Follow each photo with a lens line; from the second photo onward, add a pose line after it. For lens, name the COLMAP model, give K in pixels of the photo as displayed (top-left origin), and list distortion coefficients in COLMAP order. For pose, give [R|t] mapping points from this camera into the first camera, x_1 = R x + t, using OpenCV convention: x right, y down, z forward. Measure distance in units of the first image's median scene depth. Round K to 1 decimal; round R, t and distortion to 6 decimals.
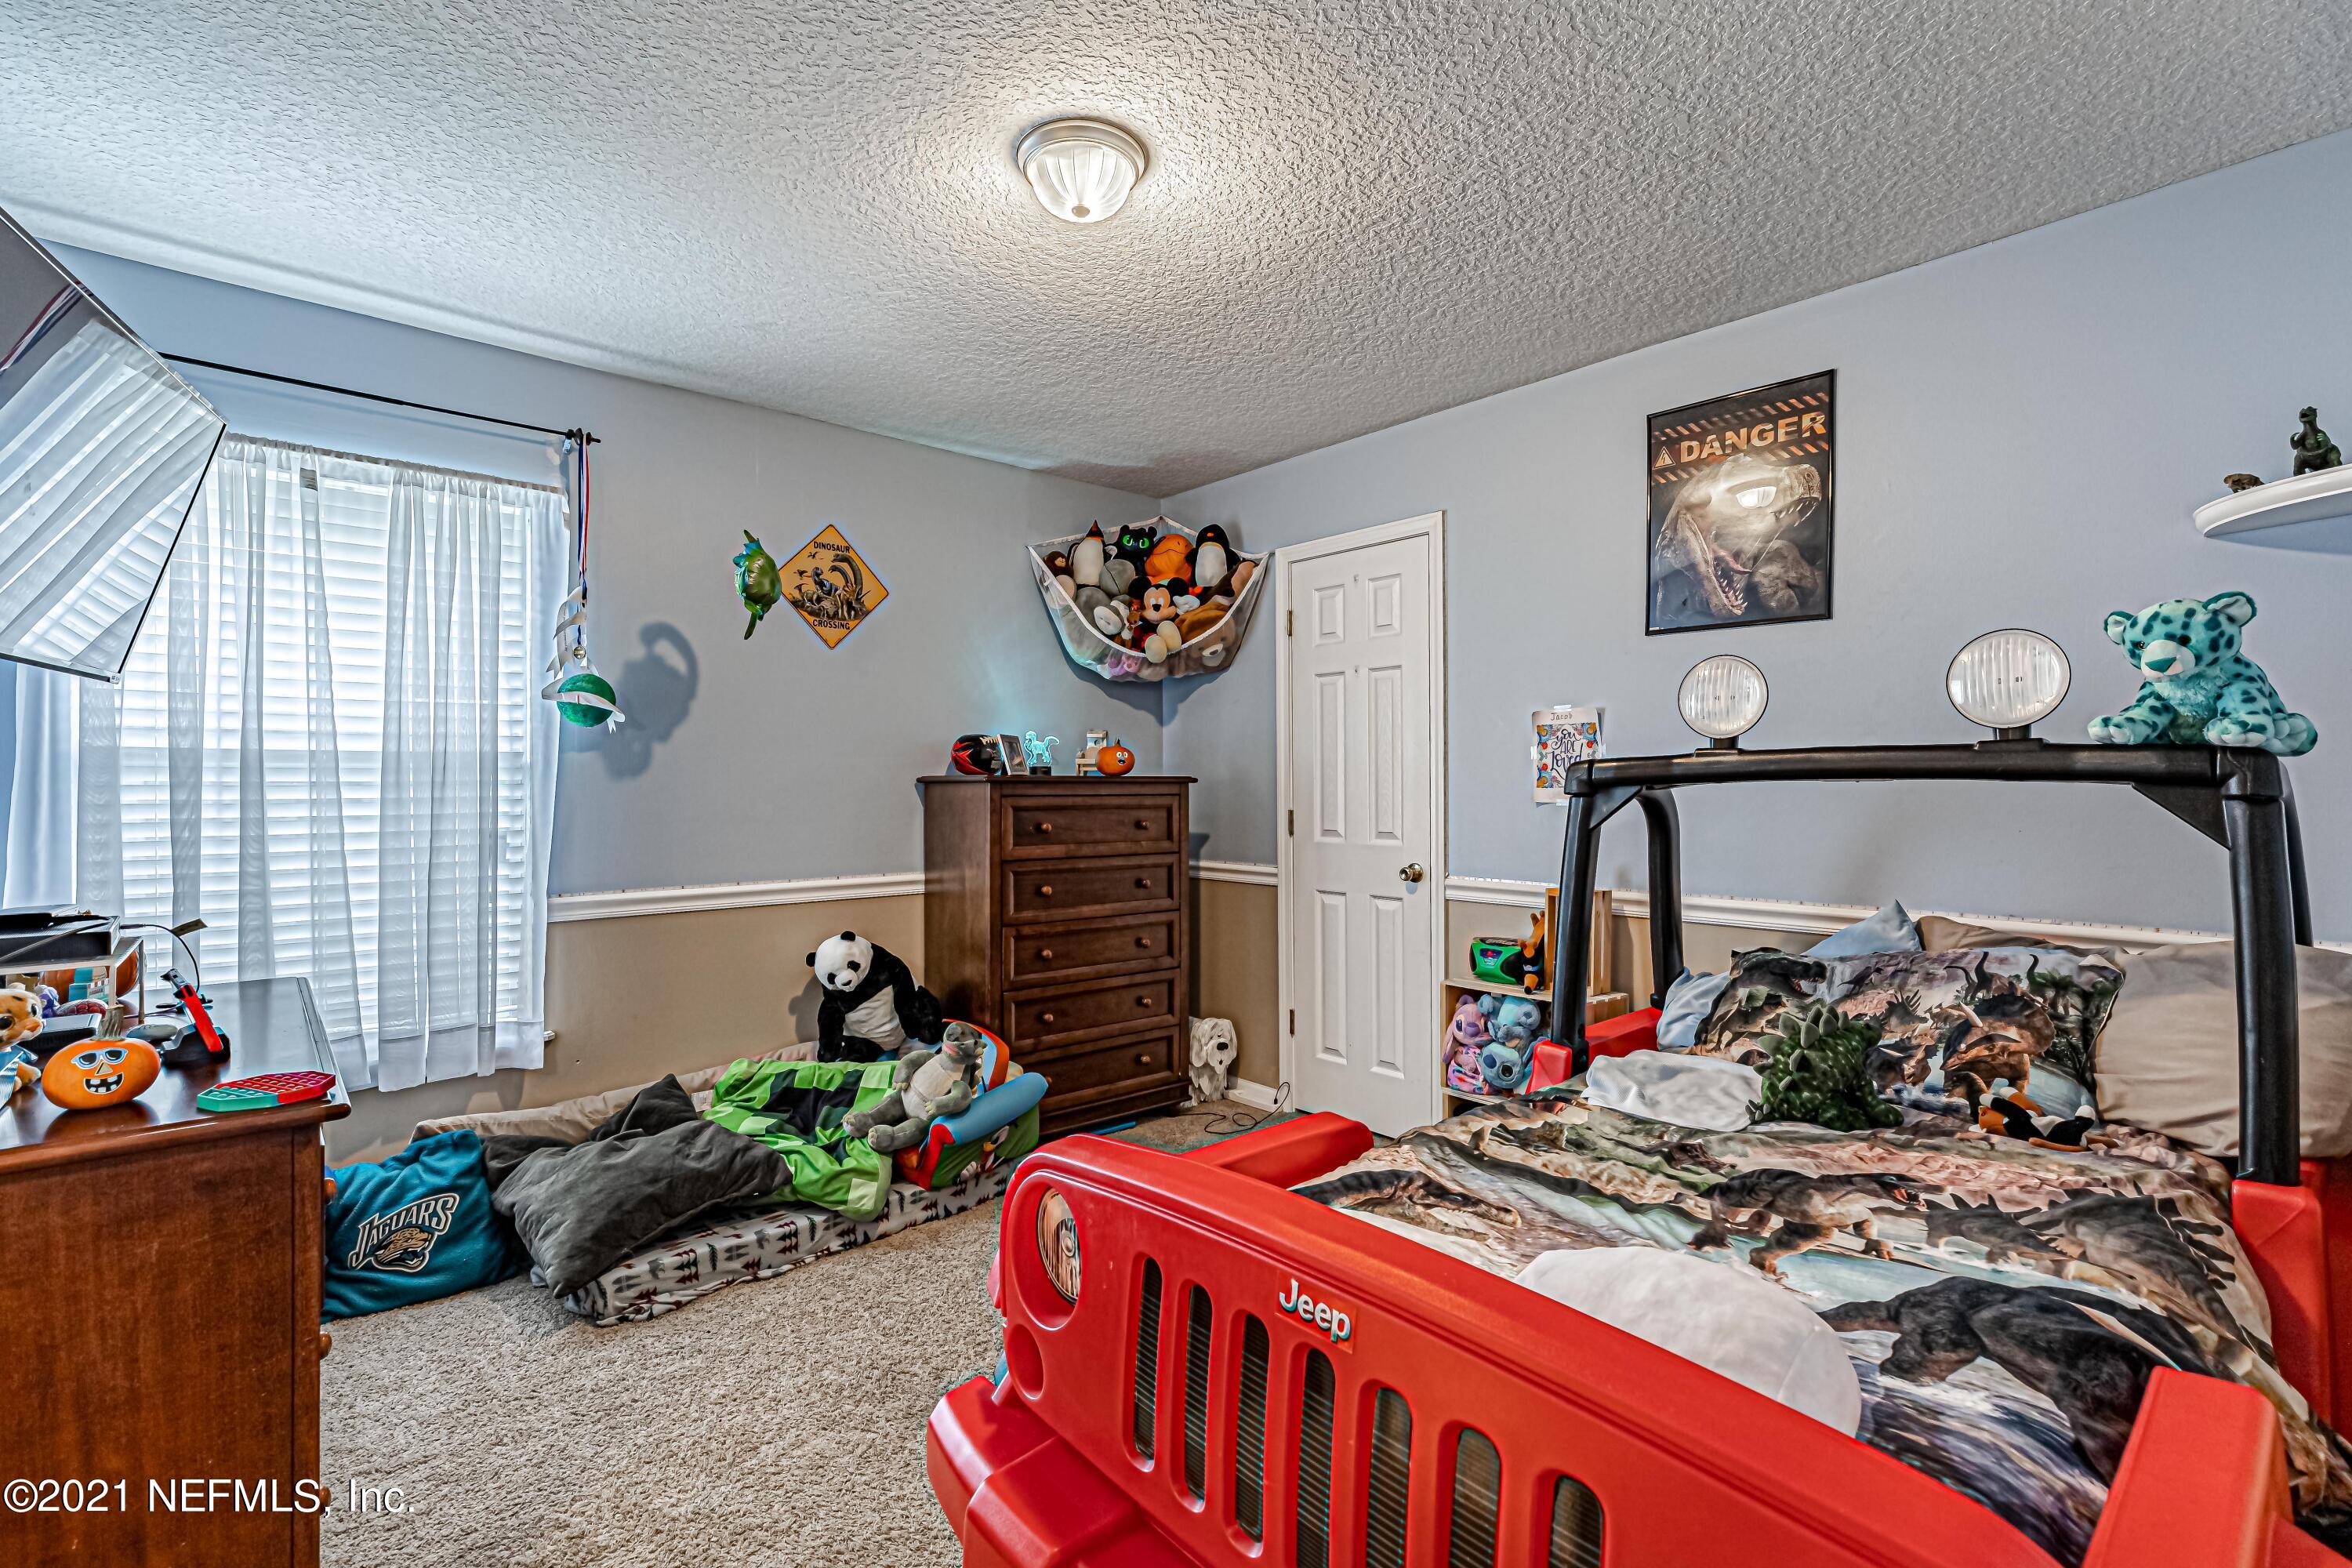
lens RADIAL K [[1068.9, 0, 1171.9], [0, 1068.9, 777.8], [0, 0, 1]] dist [0.000268, 0.000066]
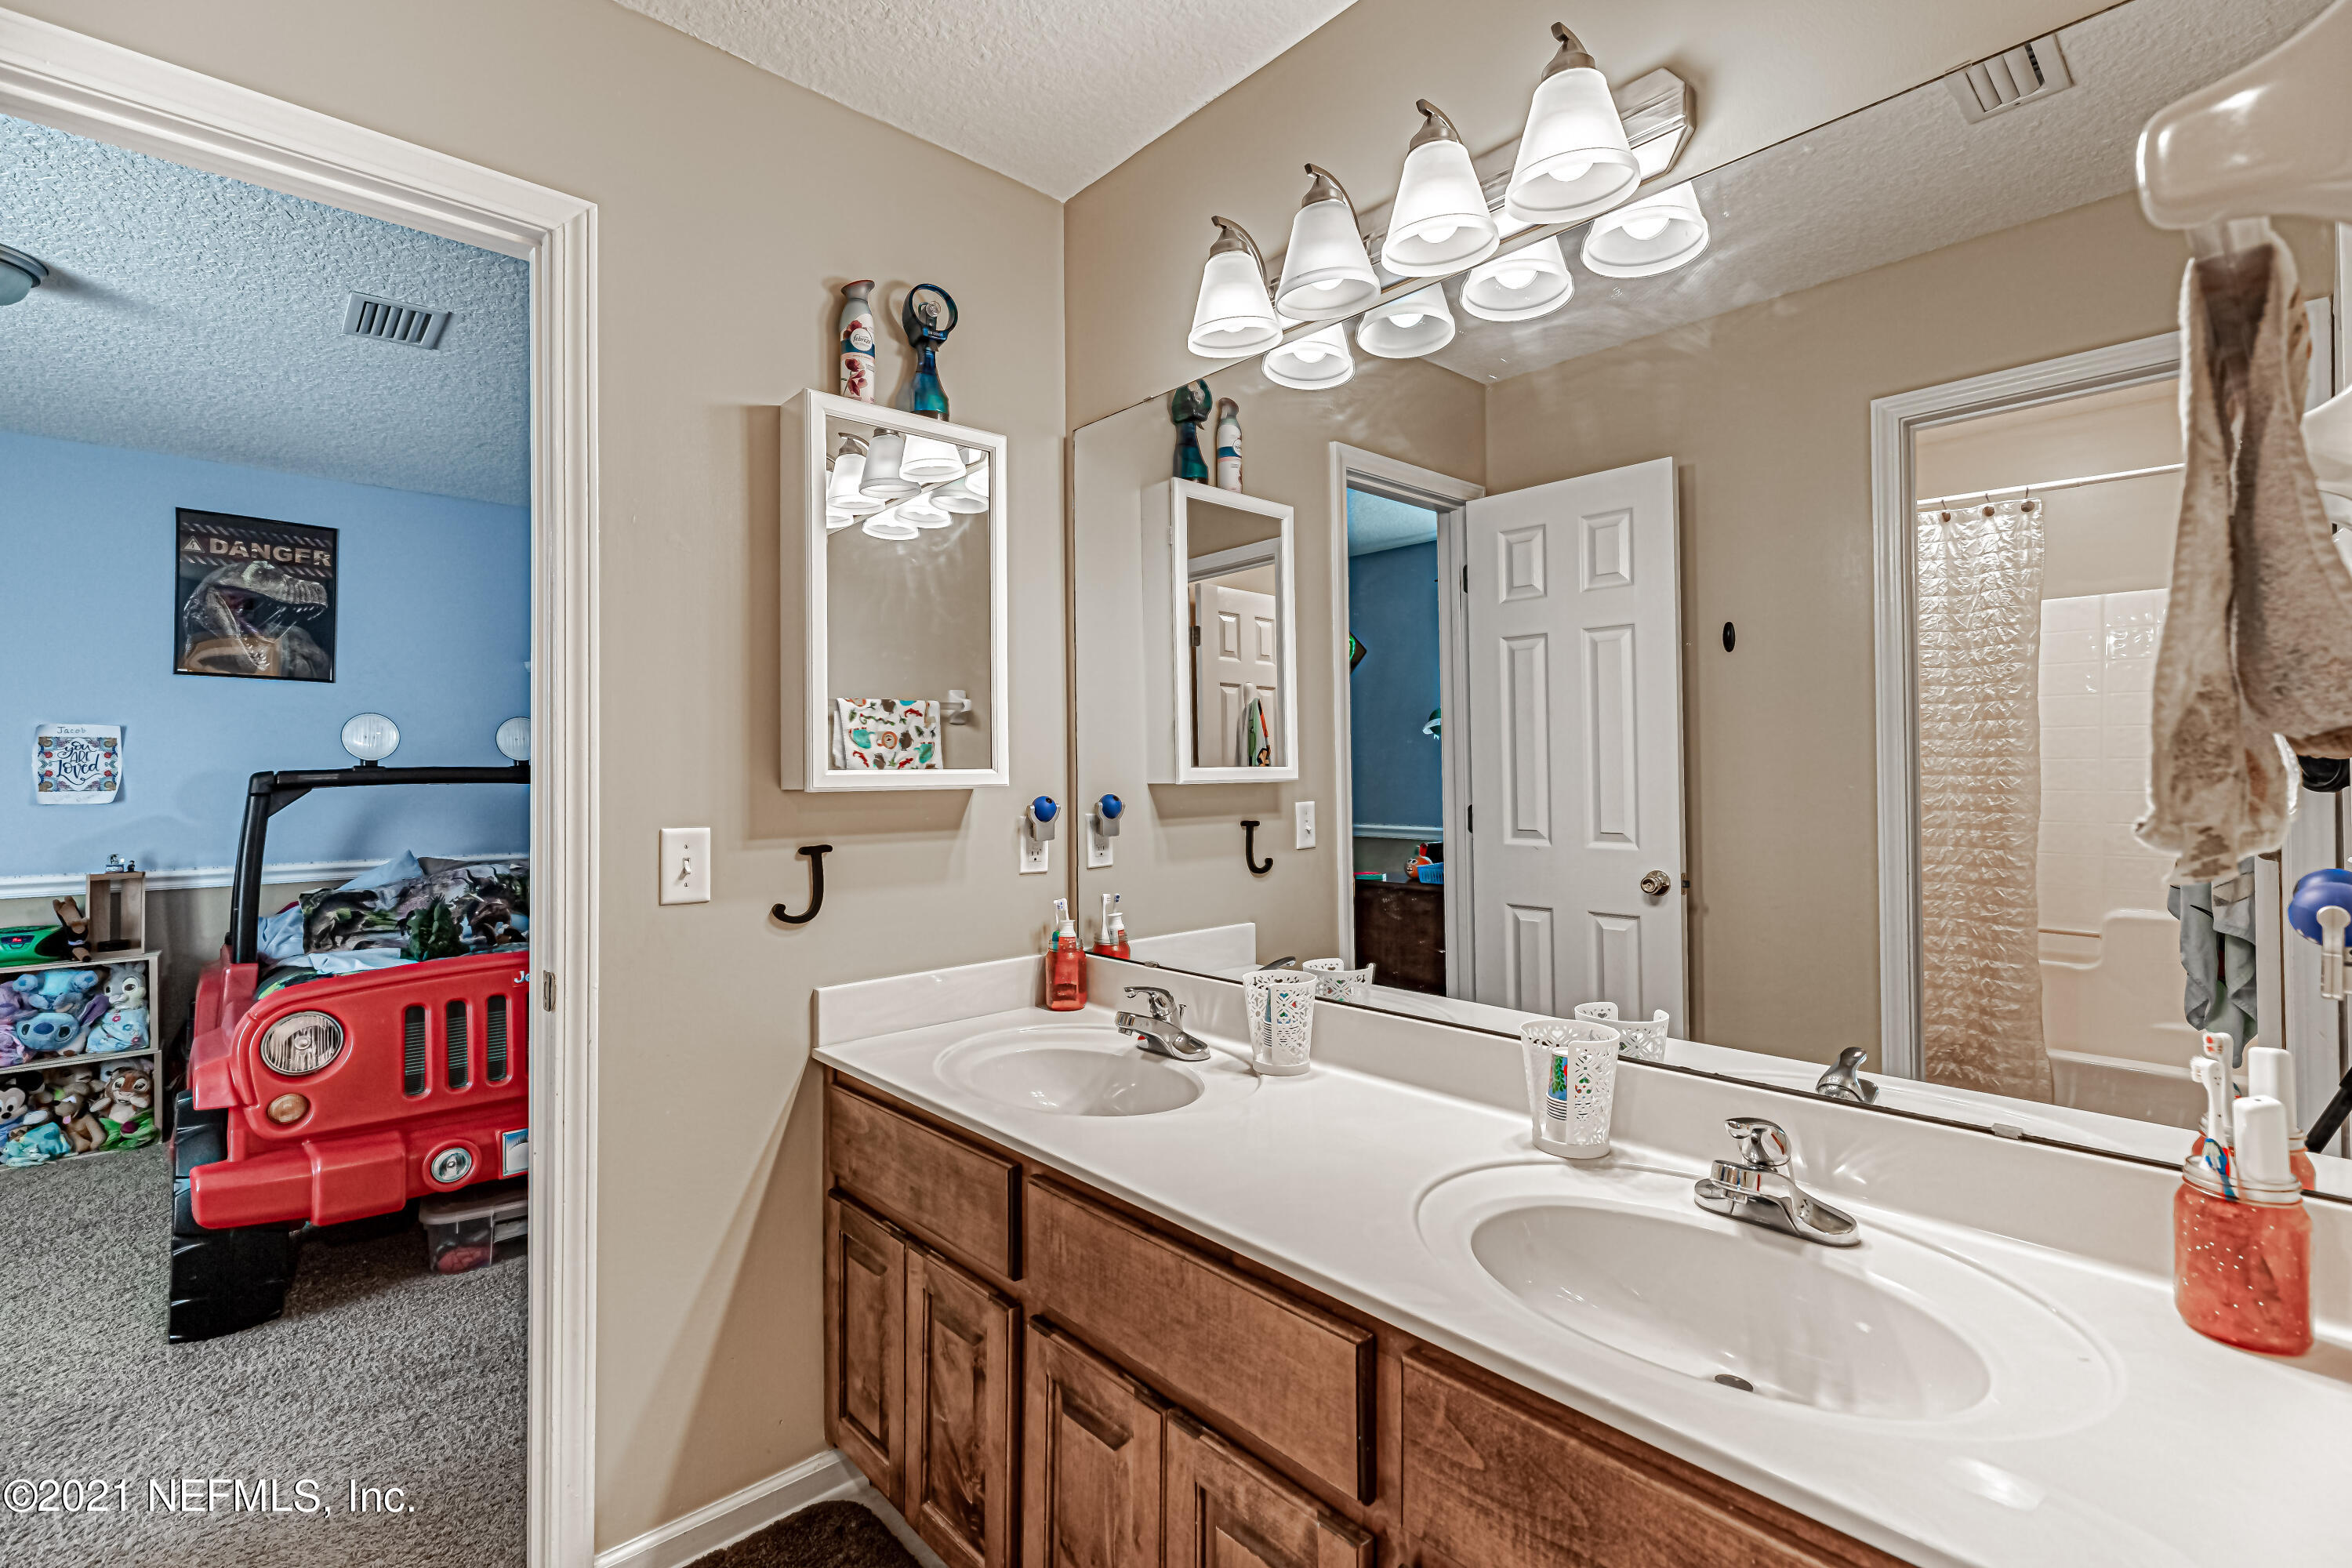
lens RADIAL K [[1068.9, 0, 1171.9], [0, 1068.9, 777.8], [0, 0, 1]] dist [0.000268, 0.000066]
pose [[-0.016957, 0.000880, 0.999856, -0.999158], [0.000100, 1.000000, -0.000879, -0.005424], [-0.999856, 0.000085, -0.016957, -0.227645]]
